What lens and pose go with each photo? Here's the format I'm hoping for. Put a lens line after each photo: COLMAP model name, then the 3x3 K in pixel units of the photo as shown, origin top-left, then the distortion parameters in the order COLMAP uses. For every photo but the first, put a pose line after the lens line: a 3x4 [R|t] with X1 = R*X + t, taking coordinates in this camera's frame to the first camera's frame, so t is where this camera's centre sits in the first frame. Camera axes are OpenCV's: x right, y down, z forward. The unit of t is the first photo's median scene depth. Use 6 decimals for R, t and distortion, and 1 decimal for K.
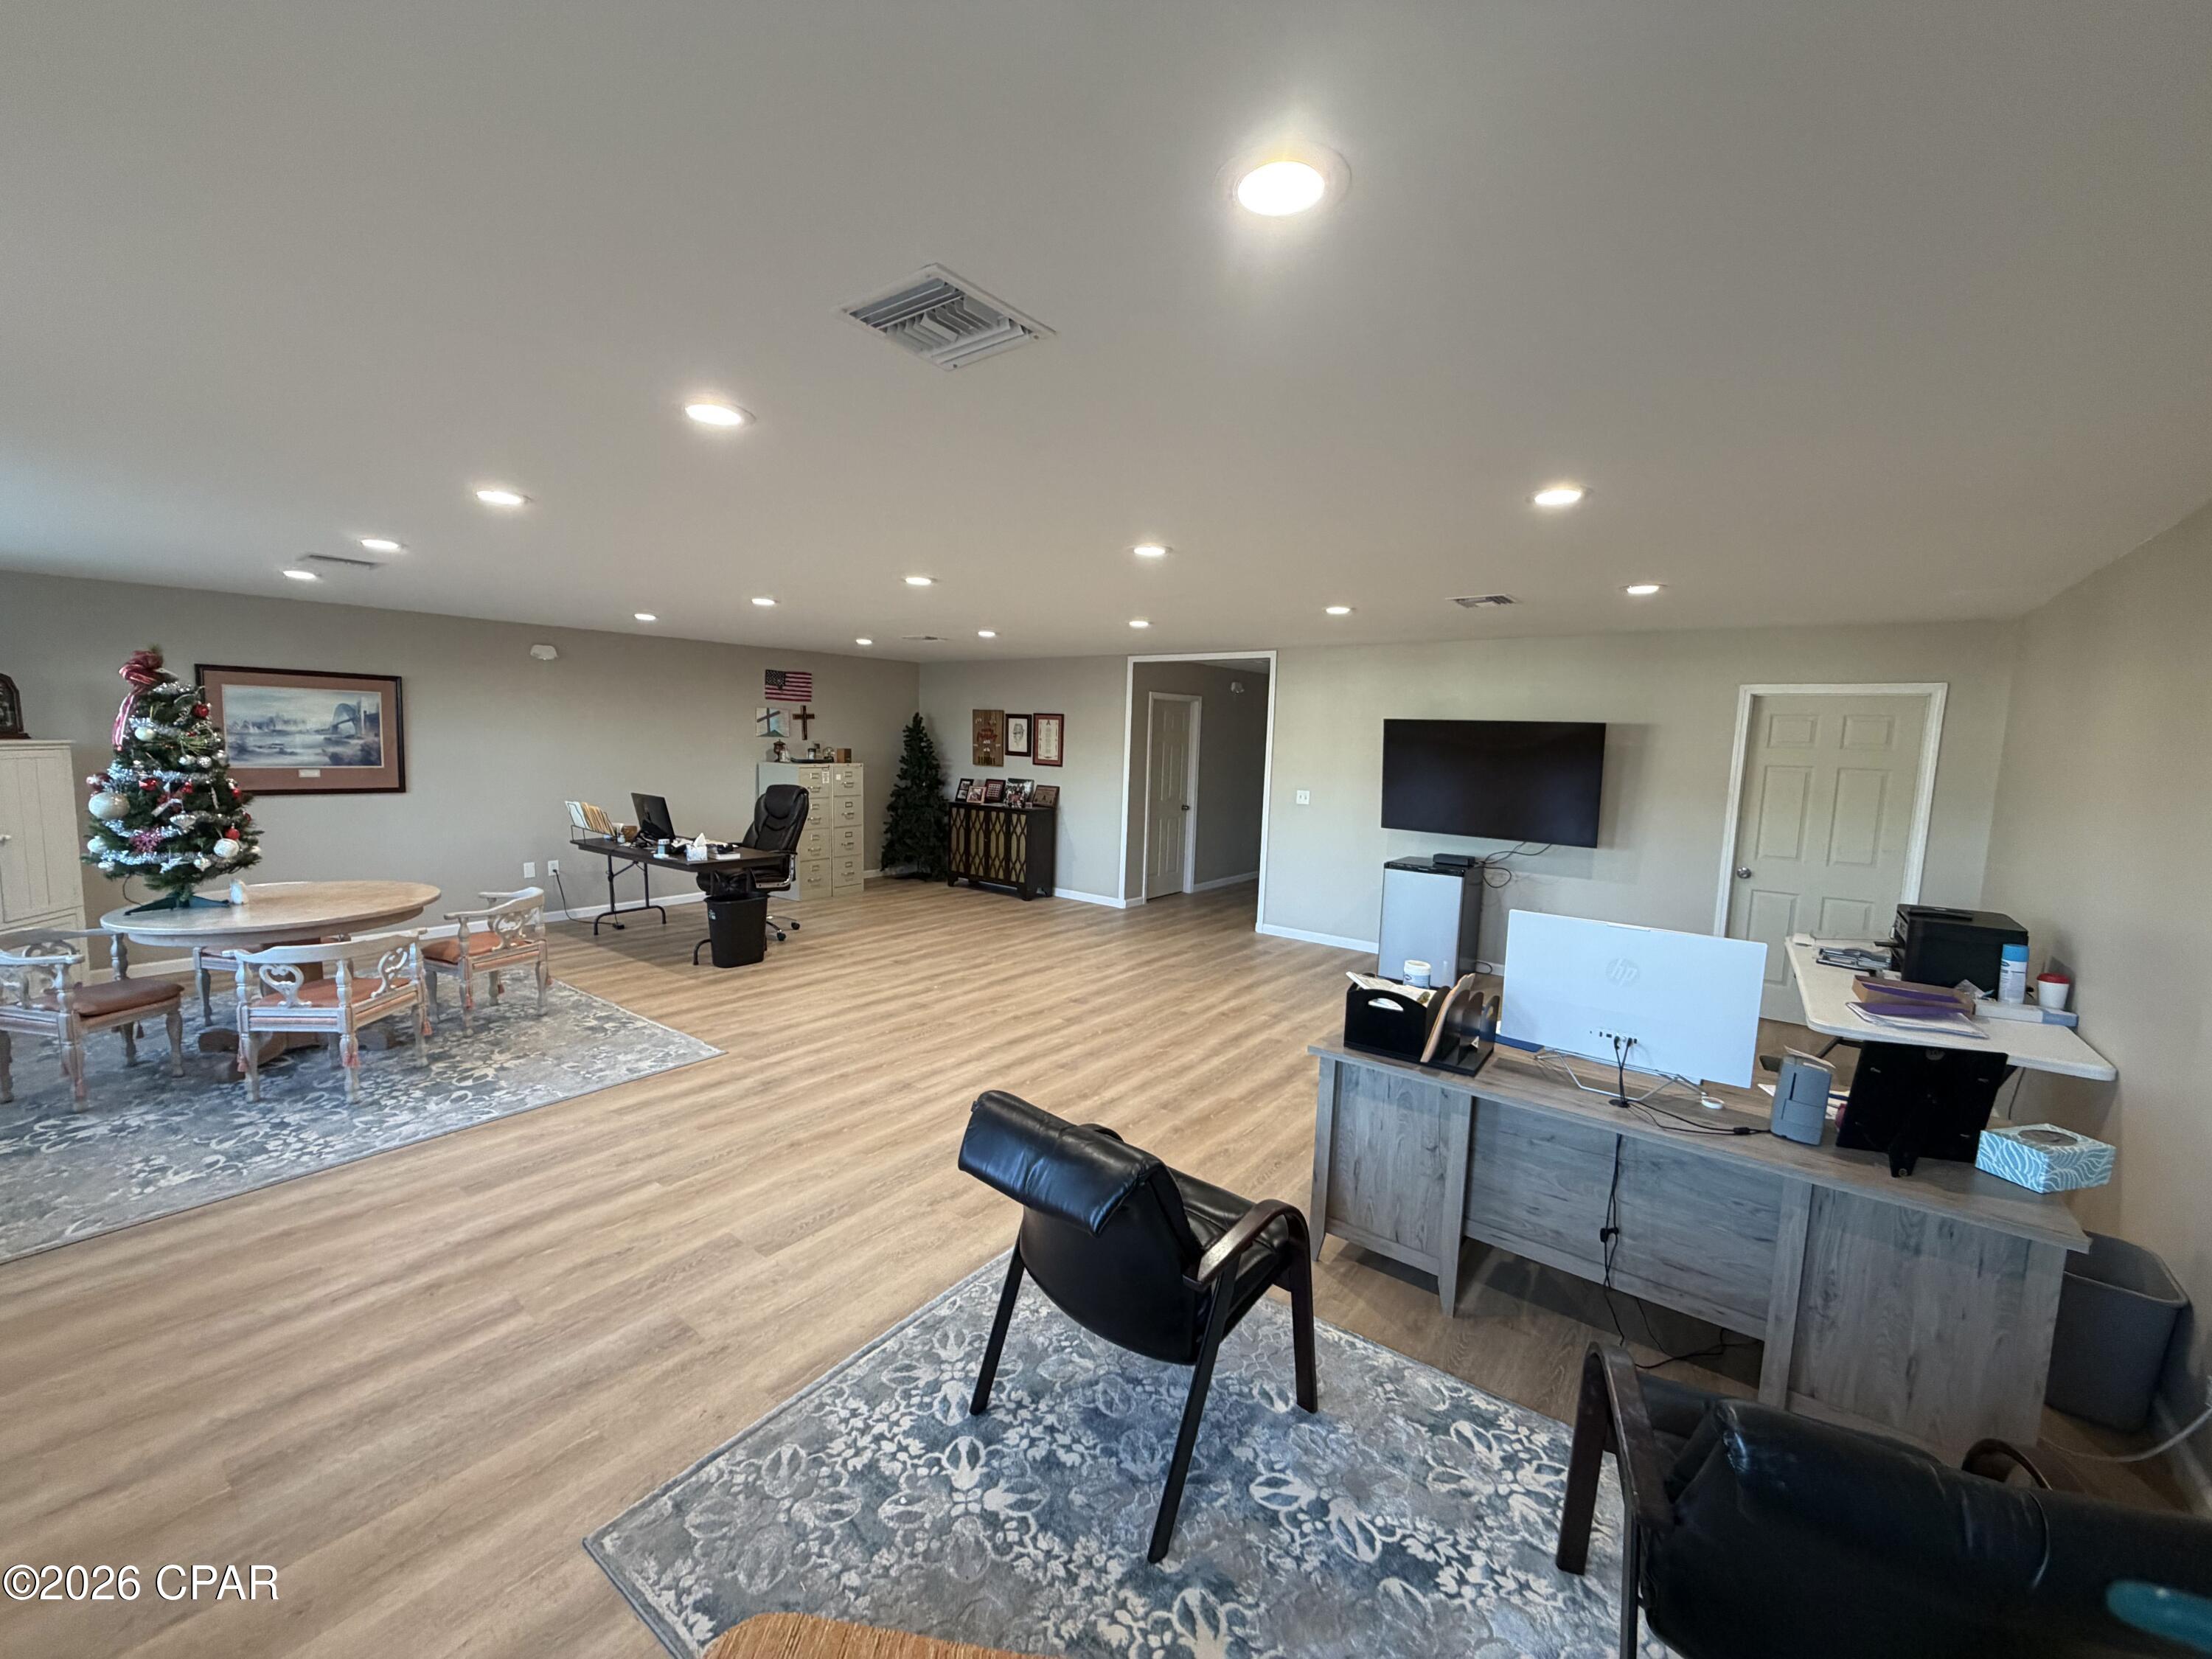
lens RADIAL K [[876.0, 0, 1090.0], [0, 876.0, 827.0], [0, 0, 1]] dist [-0.000370, 0.000003]
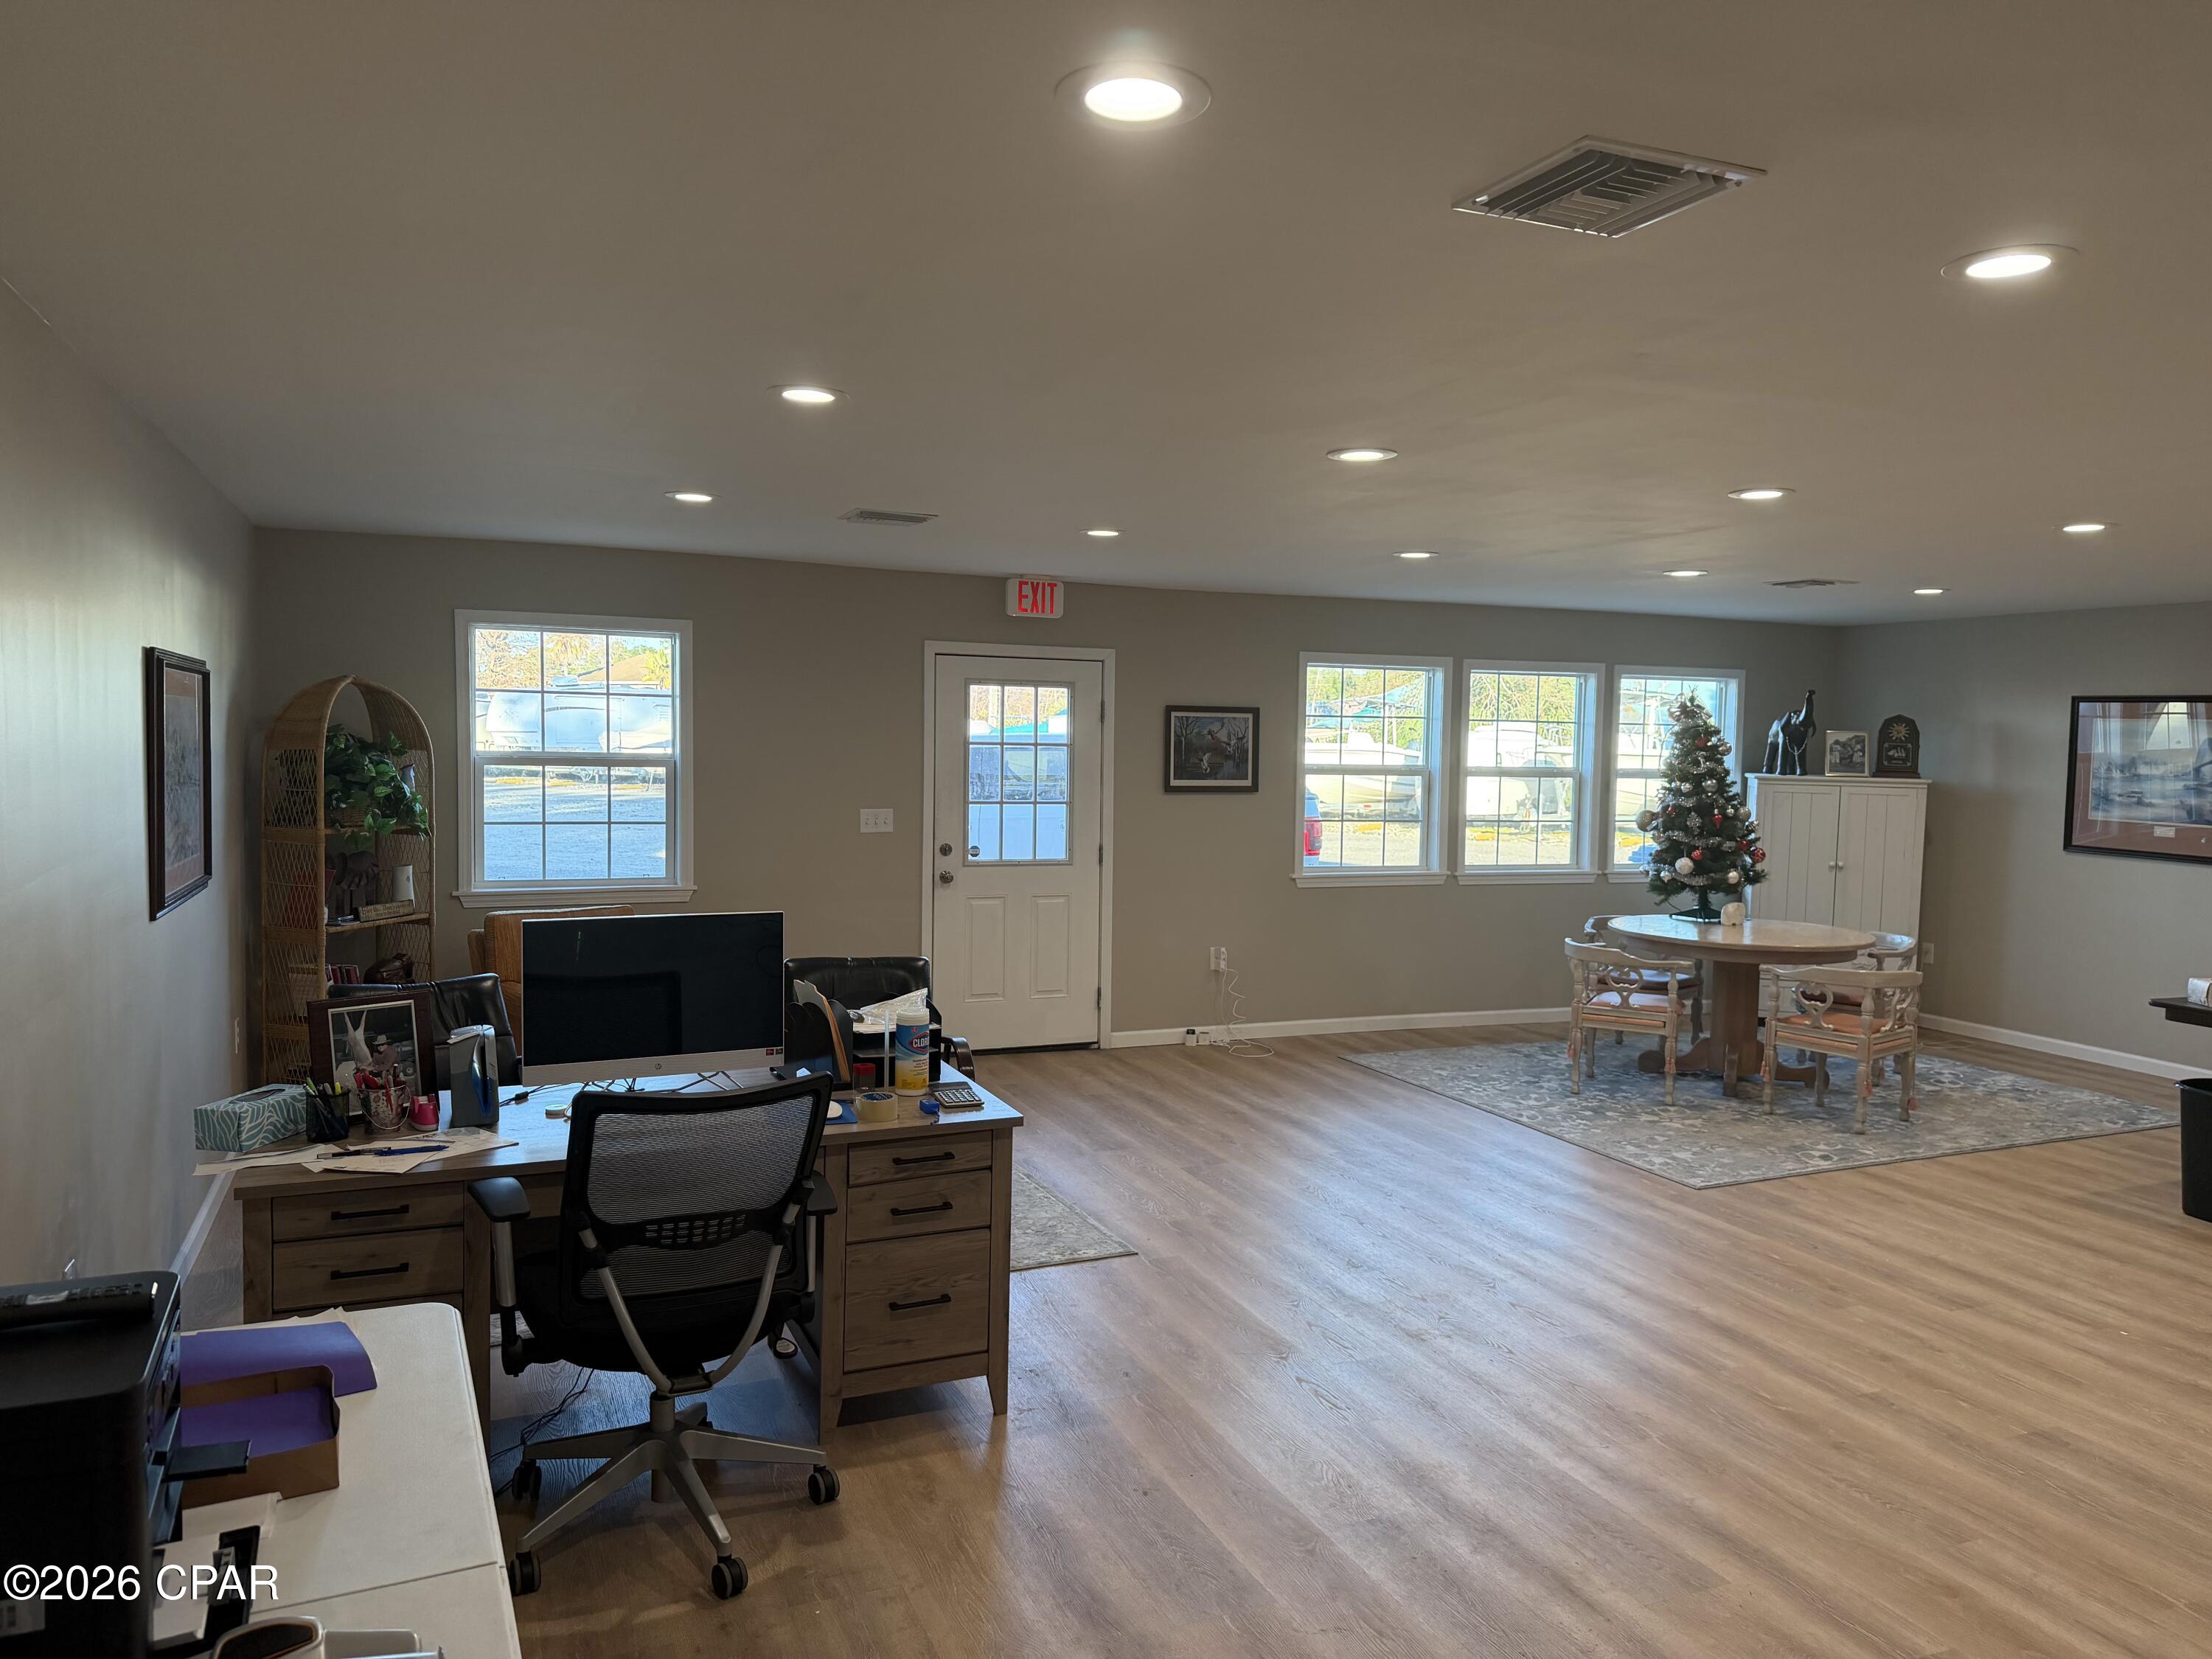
lens RADIAL K [[1561.3, 0, 1099.7], [0, 1561.3, 828.2], [0, 0, 1]] dist [0.002590, -0.000426]
pose [[-0.489123, 0.014202, -0.872099, 0.782396], [-0.123445, 0.988675, 0.085335, -0.072324], [0.863435, 0.149396, -0.481830, 0.938605]]
